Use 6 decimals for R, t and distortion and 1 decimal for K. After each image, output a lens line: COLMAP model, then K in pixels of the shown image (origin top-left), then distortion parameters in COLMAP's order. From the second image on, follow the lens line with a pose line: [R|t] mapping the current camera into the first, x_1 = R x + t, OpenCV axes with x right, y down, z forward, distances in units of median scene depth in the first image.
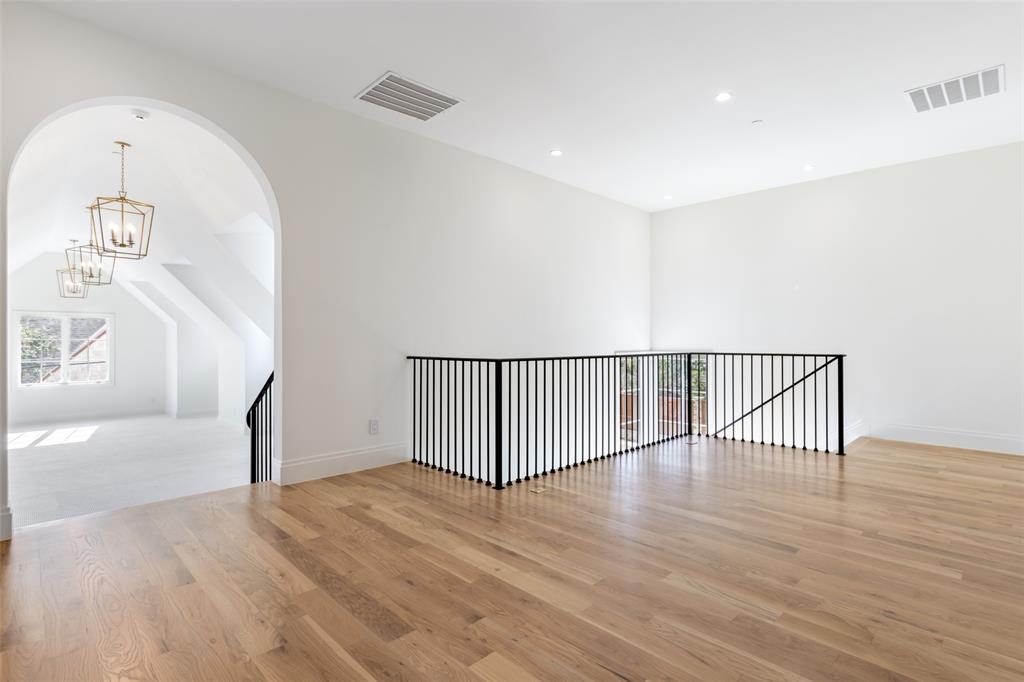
lens RADIAL K [[529.9, 0, 509.8], [0, 529.9, 337.5], [0, 0, 1]] dist [-0.003917, 0.000241]
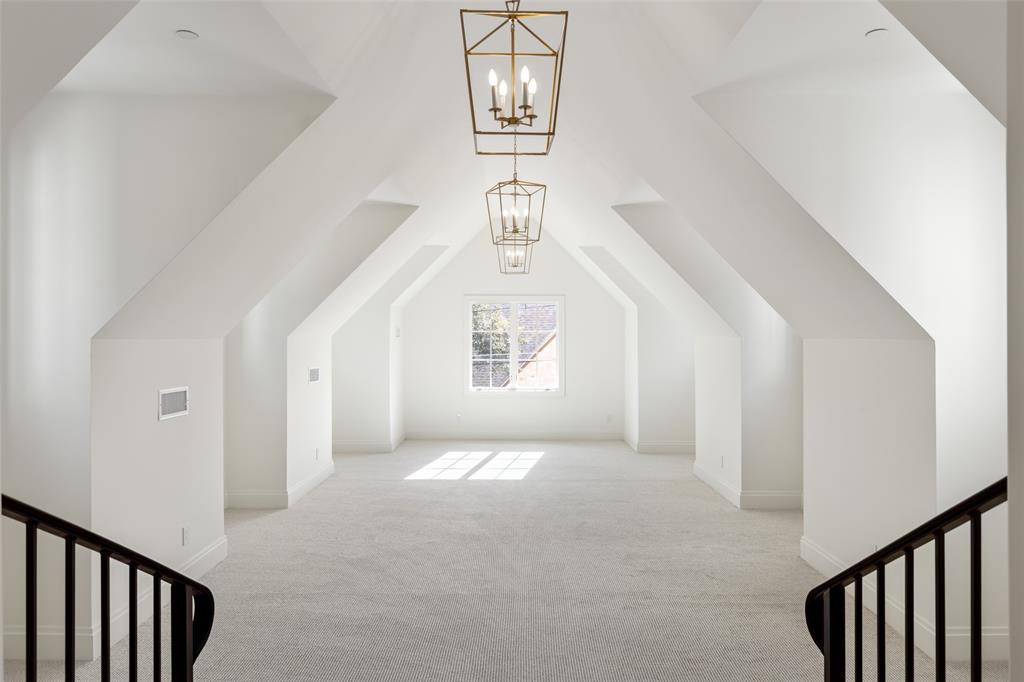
lens RADIAL K [[708.7, 0, 512.2], [0, 708.7, 335.7], [0, 0, 1]] dist [-0.006844, -0.000832]
pose [[0.731750, 0.005809, -0.681548, -0.167790], [0.001535, 0.999947, 0.010172, -0.000752], [0.681571, -0.008489, 0.731703, 0.288442]]
